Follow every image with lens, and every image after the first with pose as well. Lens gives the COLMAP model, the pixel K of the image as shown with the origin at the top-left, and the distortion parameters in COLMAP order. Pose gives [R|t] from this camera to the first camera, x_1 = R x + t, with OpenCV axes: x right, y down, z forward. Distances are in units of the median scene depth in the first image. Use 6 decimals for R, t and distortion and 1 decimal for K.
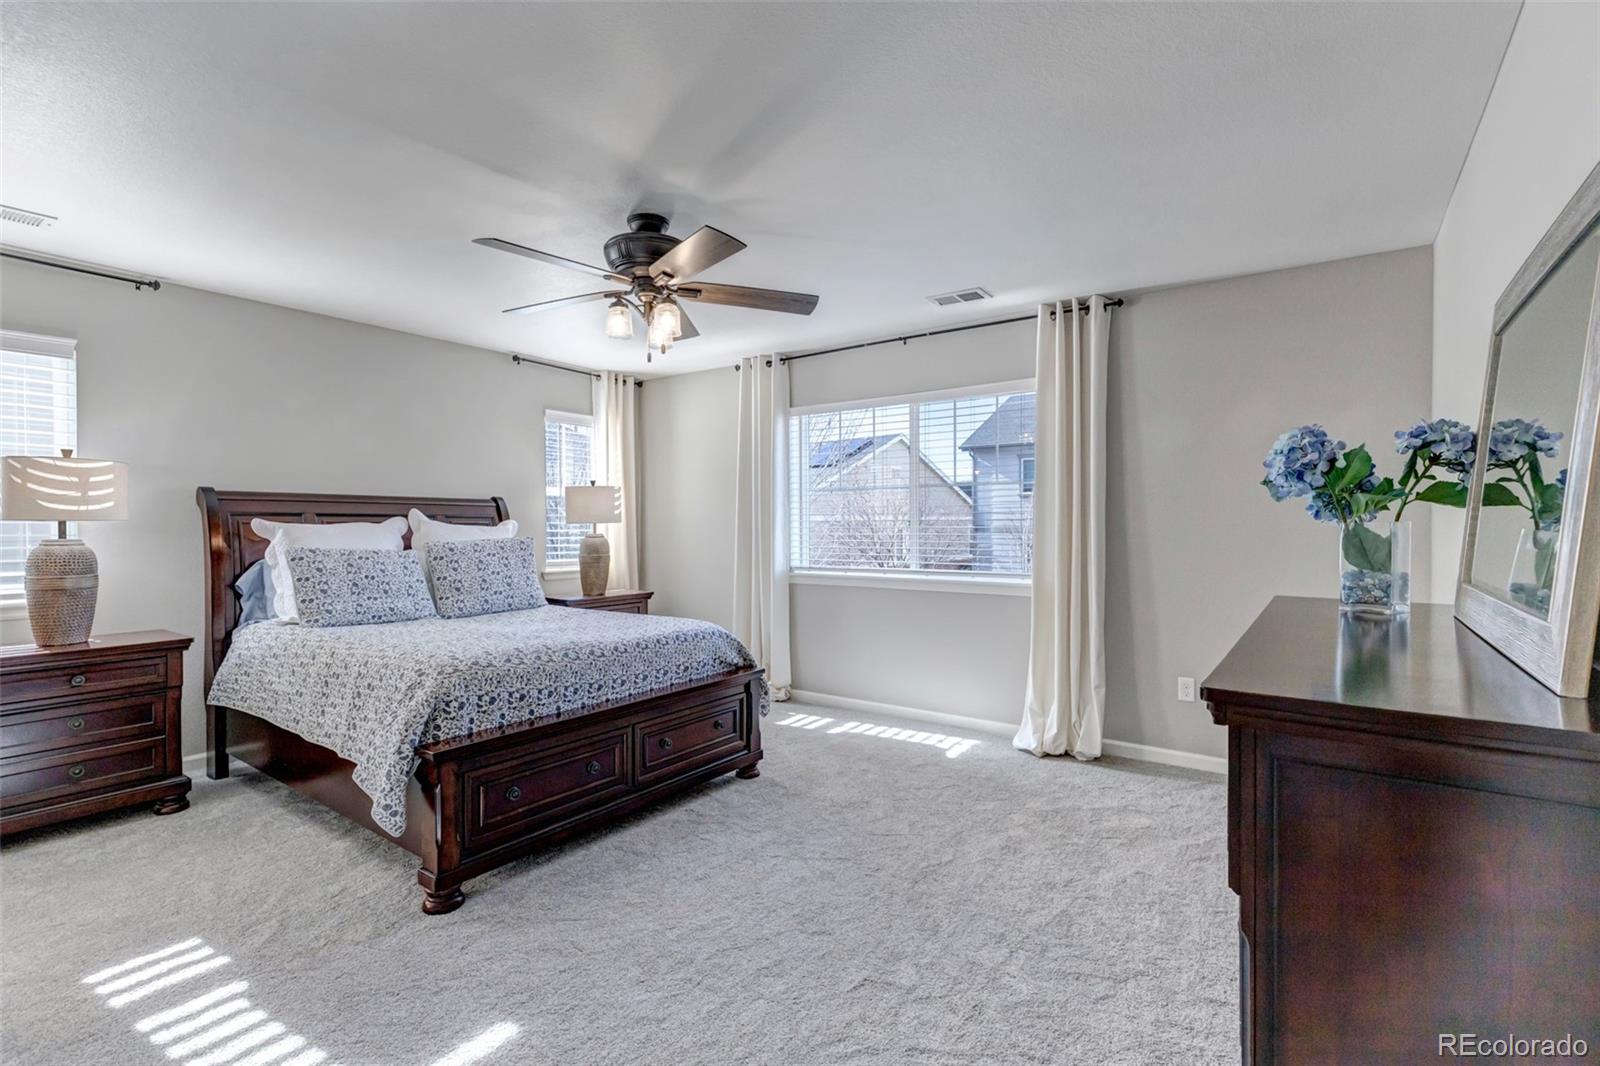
lens RADIAL K [[735.2, 0, 795.7], [0, 735.2, 525.5], [0, 0, 1]] dist [0.008230, -0.000005]
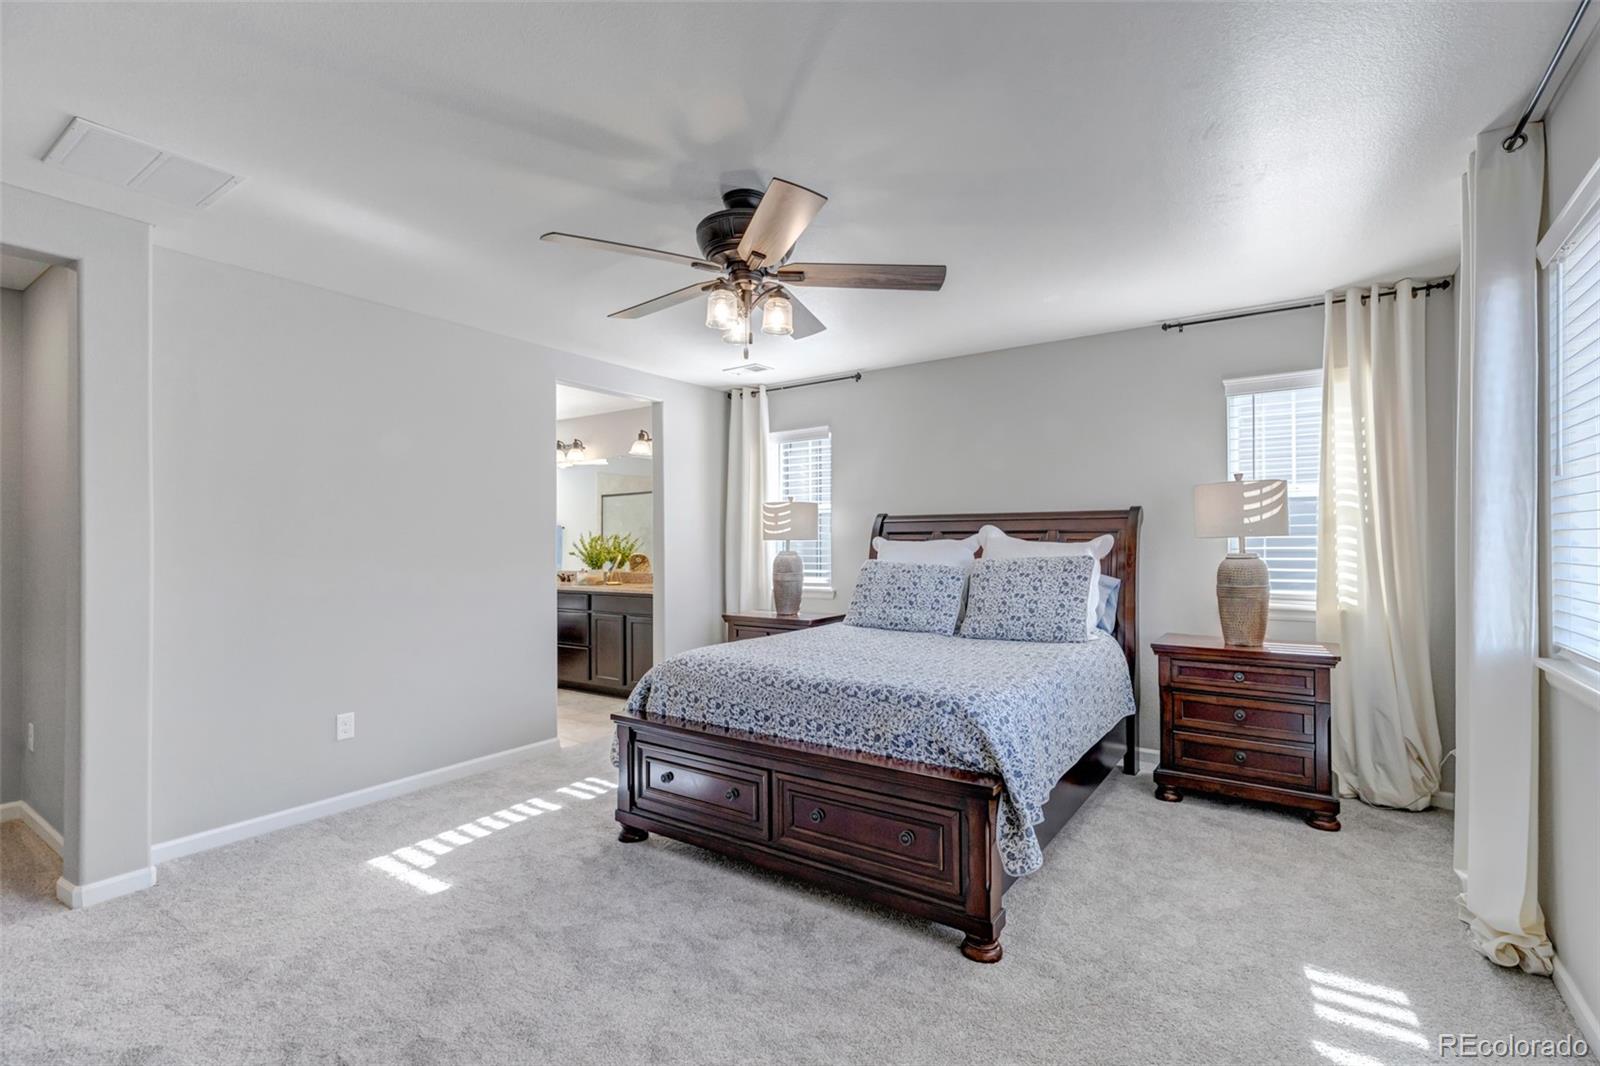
lens RADIAL K [[735.2, 0, 799.5], [0, 735.2, 527.3], [0, 0, 1]] dist [0.008230, -0.000005]
pose [[0.009243, -0.022531, -0.999703, 0.615787], [0.001887, 0.999745, -0.022515, 0.002553], [0.999956, -0.001678, 0.009283, 0.965970]]
